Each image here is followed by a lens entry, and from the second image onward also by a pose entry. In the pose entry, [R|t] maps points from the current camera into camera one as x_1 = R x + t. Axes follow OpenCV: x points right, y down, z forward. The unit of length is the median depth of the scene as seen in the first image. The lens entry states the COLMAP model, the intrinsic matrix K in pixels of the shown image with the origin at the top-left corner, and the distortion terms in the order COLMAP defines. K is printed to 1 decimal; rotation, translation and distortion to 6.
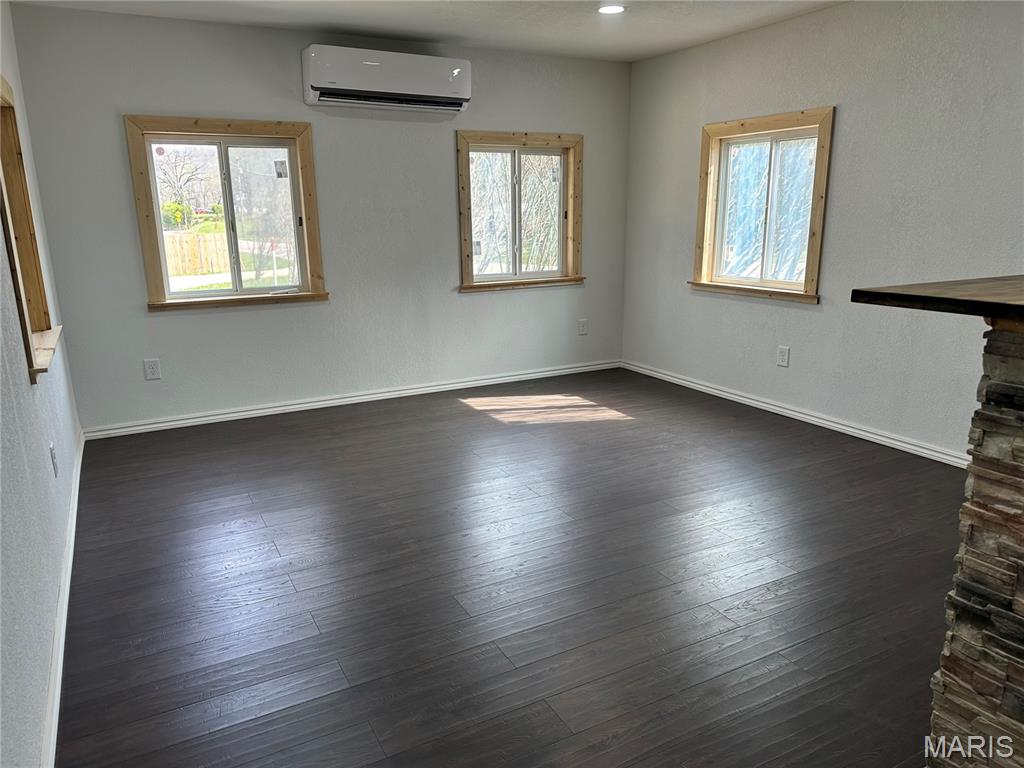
lens RADIAL K [[722.5, 0, 516.1], [0, 722.5, 385.7], [0, 0, 1]] dist [0.067623, -0.057071]
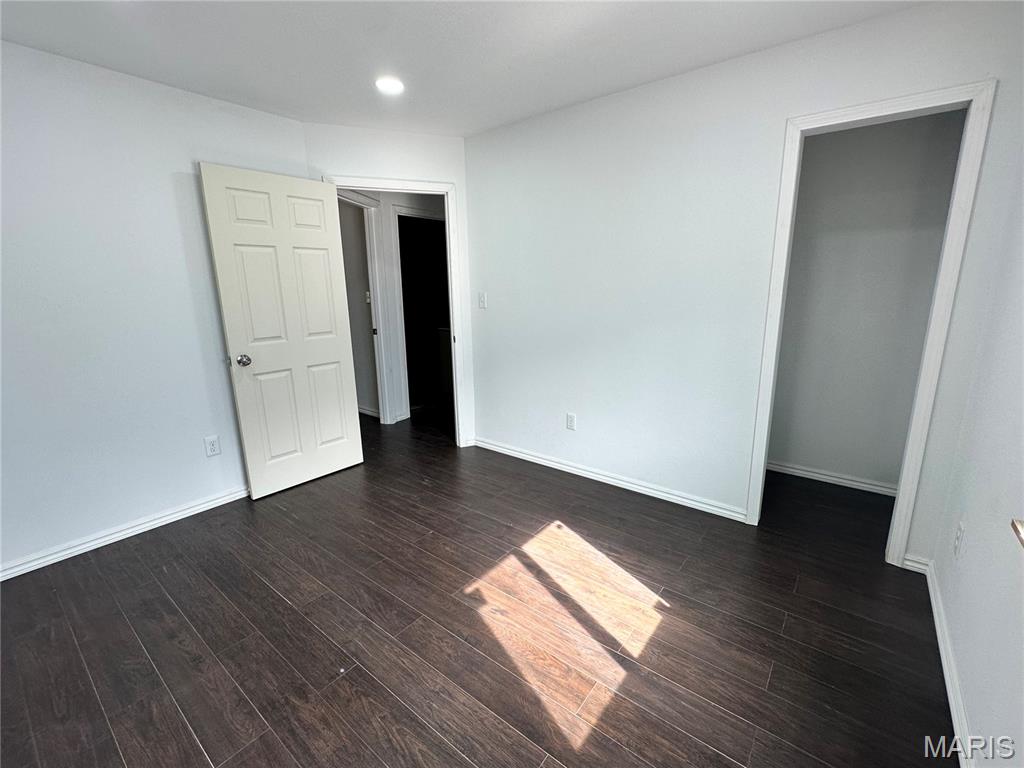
lens RADIAL K [[447.5, 0, 512.0], [0, 447.5, 384.0], [0, 0, 1]] dist [0.000284, 0.000015]
pose [[0.382218, 0.204850, -0.901081, 0.301333], [-0.208027, 0.969163, 0.132088, -0.175914], [0.900352, 0.136963, 0.413046, 0.689726]]
